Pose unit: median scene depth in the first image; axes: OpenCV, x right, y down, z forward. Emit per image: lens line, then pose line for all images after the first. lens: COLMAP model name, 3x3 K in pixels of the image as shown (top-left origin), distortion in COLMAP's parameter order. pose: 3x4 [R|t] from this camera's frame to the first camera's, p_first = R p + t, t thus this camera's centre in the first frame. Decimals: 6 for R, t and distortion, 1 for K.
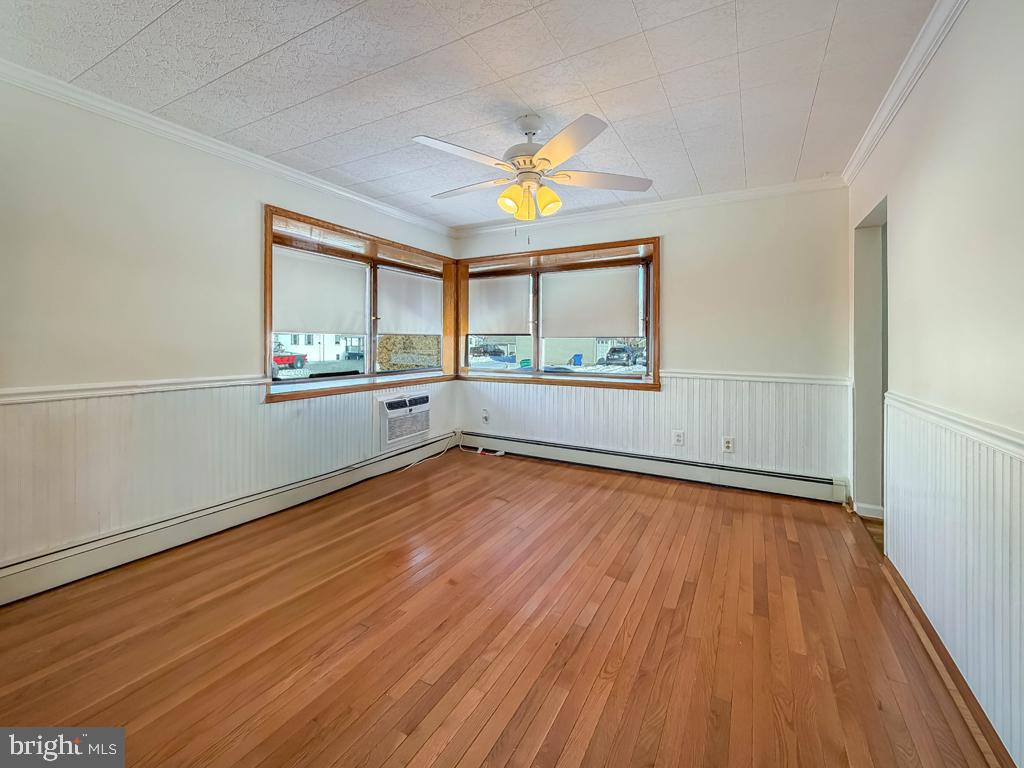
lens RADIAL K [[426.0, 0, 519.7], [0, 426.0, 350.5], [0, 0, 1]] dist [0.000505, -0.000566]
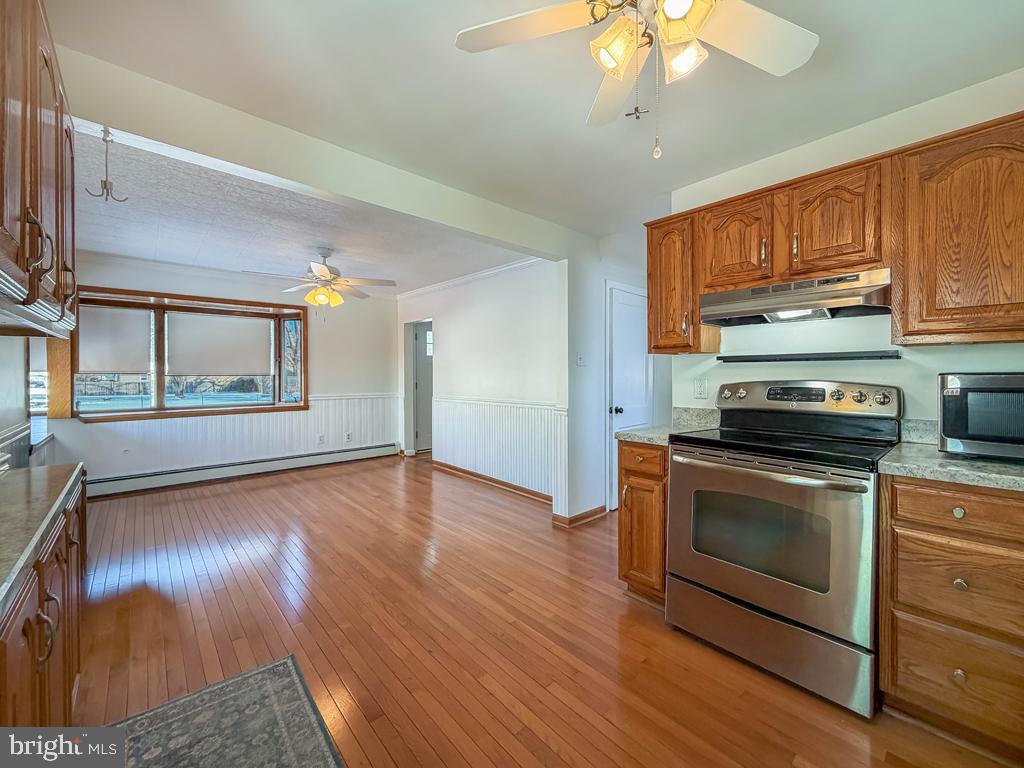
lens RADIAL K [[426.0, 0, 507.0], [0, 426.0, 377.7], [0, 0, 1]] dist [0.000505, -0.000566]
pose [[0.344953, -0.016299, 0.938478, -0.747936], [0.027371, 0.999599, 0.007299, -0.007787], [-0.938221, 0.023169, 0.345261, -0.154633]]
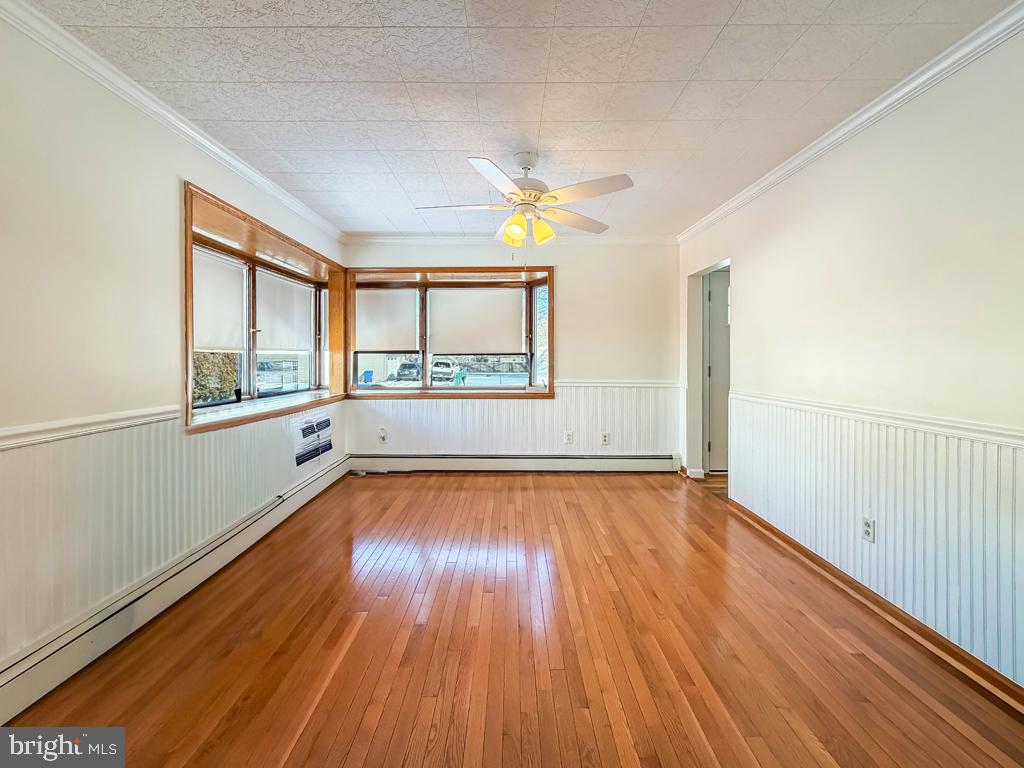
lens RADIAL K [[426.0, 0, 509.9], [0, 426.0, 359.0], [0, 0, 1]] dist [0.000505, -0.000566]
pose [[0.876149, -0.009273, 0.481952, -0.303757], [0.017351, 0.999774, -0.012306, -0.000498], [-0.481729, 0.019144, 0.876111, 0.032625]]
